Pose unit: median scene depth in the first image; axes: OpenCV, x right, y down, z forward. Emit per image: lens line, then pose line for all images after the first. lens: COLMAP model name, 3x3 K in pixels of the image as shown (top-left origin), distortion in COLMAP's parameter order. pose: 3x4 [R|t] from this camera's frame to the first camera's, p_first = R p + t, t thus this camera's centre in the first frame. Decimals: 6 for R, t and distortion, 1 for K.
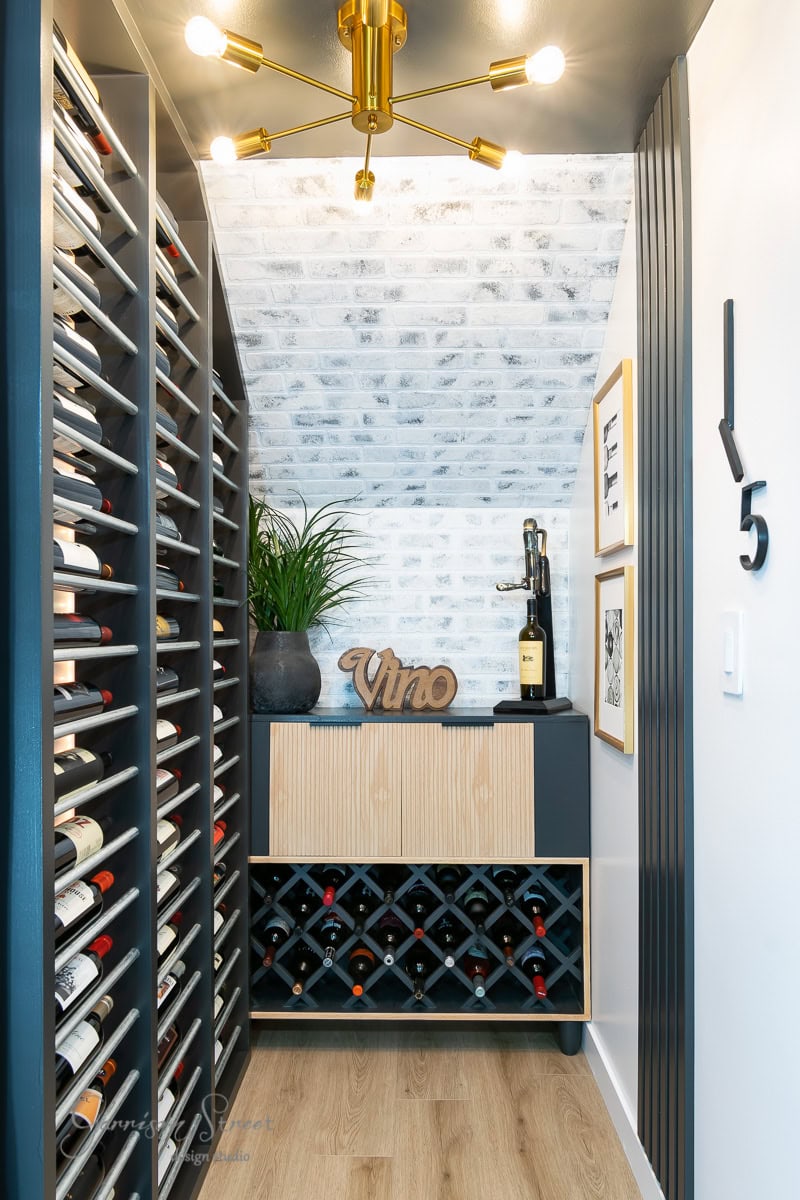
lens RADIAL K [[830.8, 0, 403.2], [0, 830.8, 615.3], [0, 0, 1]] dist [-0.006059, 0.005600]
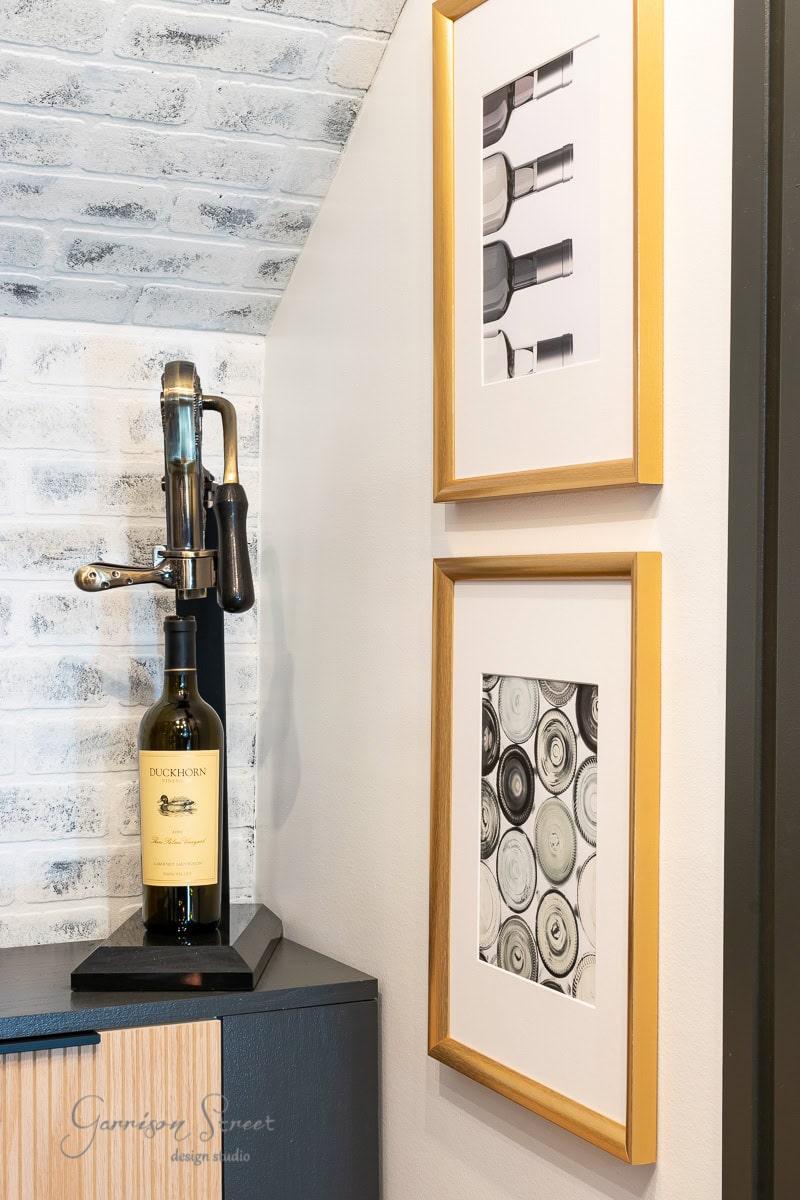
lens RADIAL K [[1830.1, 0, 402.3], [0, 1830.1, 600.6], [0, 0, 1]] dist [0.010802, 0.000000]
pose [[0.898138, 0.000463, 0.439713, -0.086051], [-0.011676, 0.999672, 0.022798, -0.045360], [-0.439558, -0.025610, 0.897849, 0.351333]]
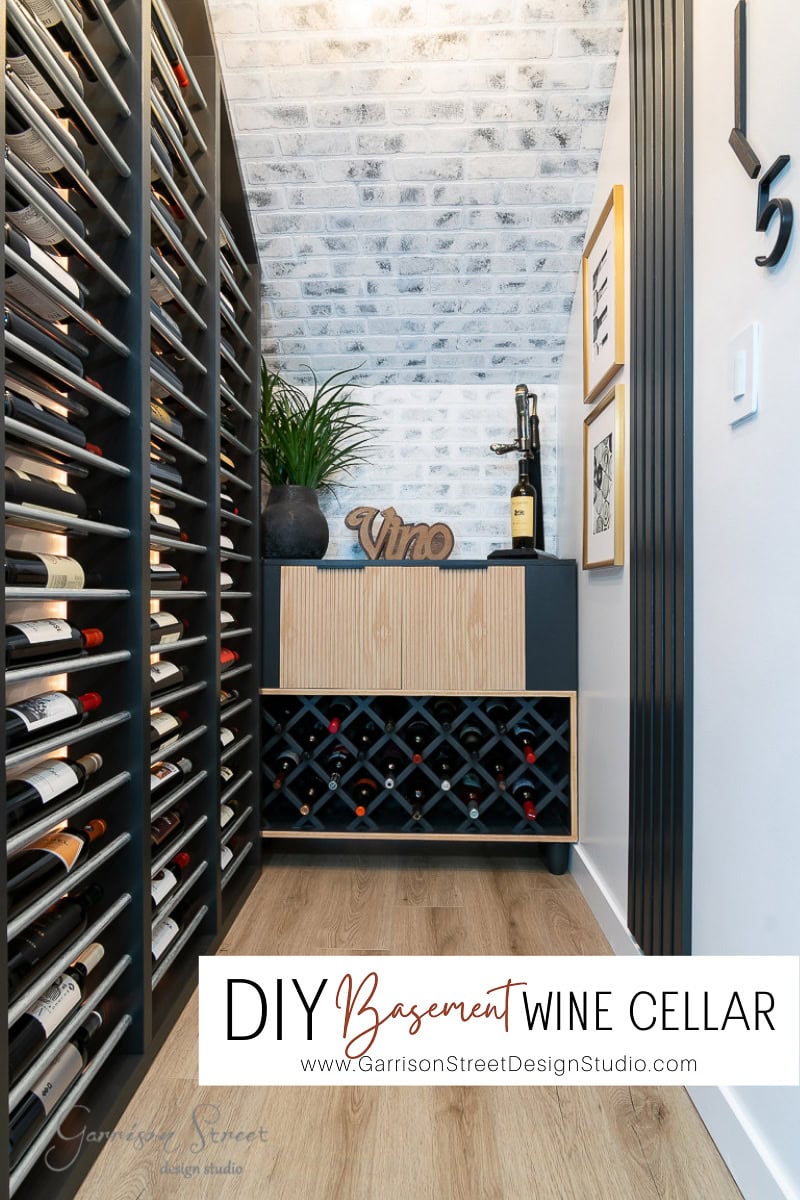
lens RADIAL K [[673.8, 0, 397.1], [0, 673.8, 590.0], [0, 0, 1]] dist [-0.004329, -0.001564]
pose [[0.999730, 0.002517, -0.023108, 0.012186], [-0.002361, 0.999974, 0.006813, 0.154967], [0.023125, -0.006757, 0.999710, 0.124699]]
